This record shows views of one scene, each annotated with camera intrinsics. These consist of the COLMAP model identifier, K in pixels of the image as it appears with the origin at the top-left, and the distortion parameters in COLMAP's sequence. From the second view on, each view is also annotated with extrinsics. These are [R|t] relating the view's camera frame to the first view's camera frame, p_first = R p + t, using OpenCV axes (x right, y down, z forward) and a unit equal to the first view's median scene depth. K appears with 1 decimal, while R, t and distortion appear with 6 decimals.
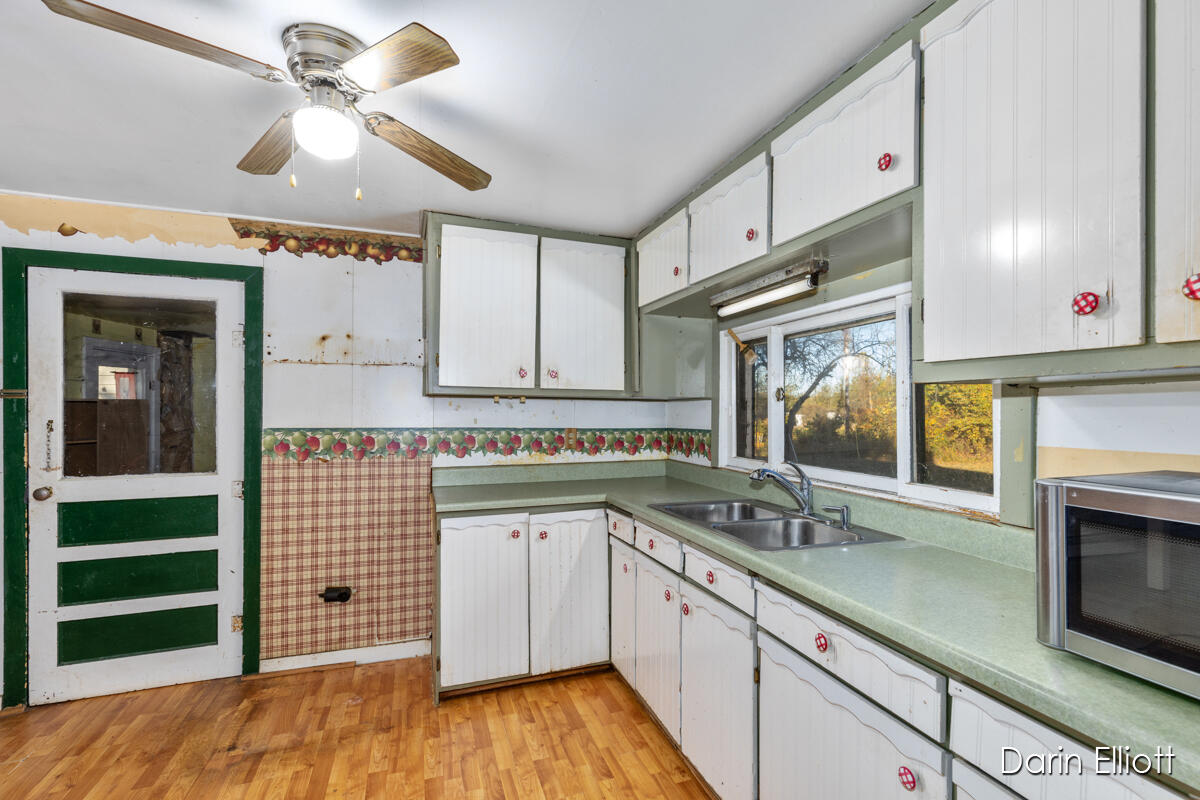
lens RADIAL K [[537.7, 0, 603.3], [0, 537.7, 404.9], [0, 0, 1]] dist [0.001000, 0.000178]
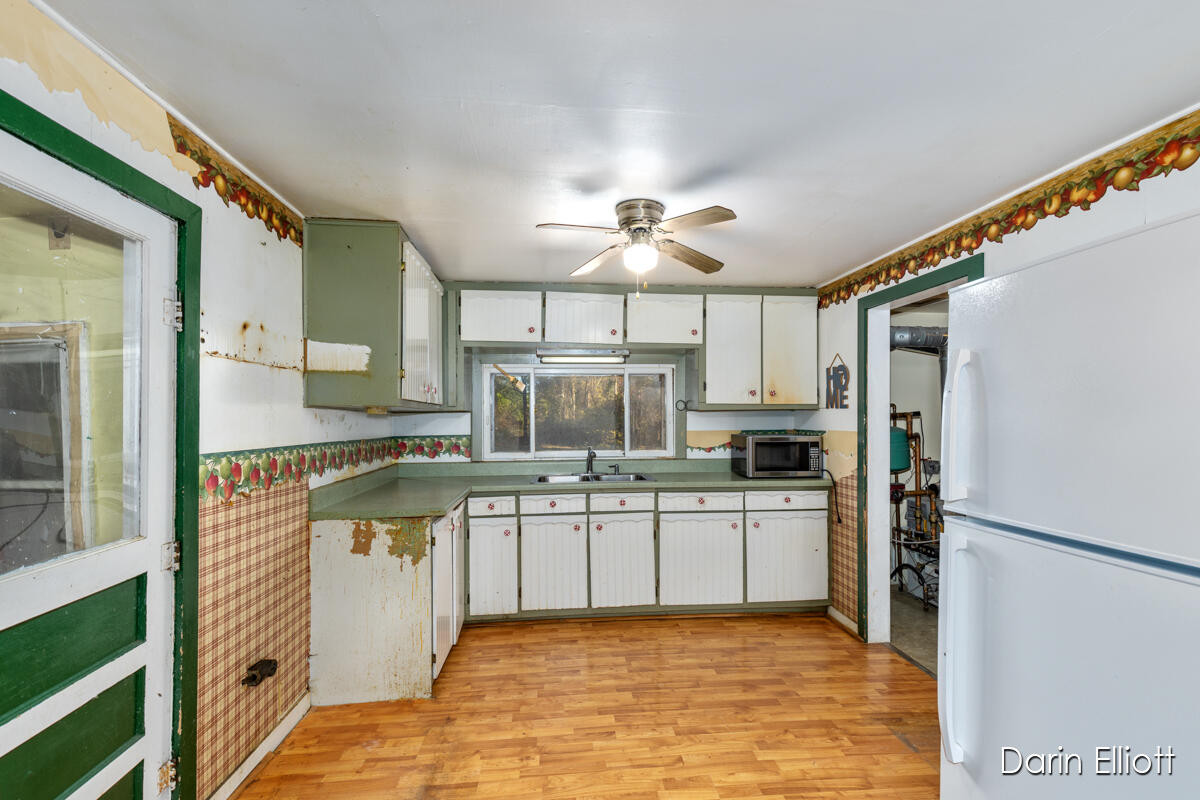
lens RADIAL K [[553.1, 0, 605.9], [0, 553.1, 413.4], [0, 0, 1]] dist [0.003384, 0.000527]
pose [[0.240378, 0.001993, 0.970677, -1.165610], [-0.002863, 0.999995, -0.001344, -0.007126], [-0.970675, -0.002456, 0.240383, 0.360152]]
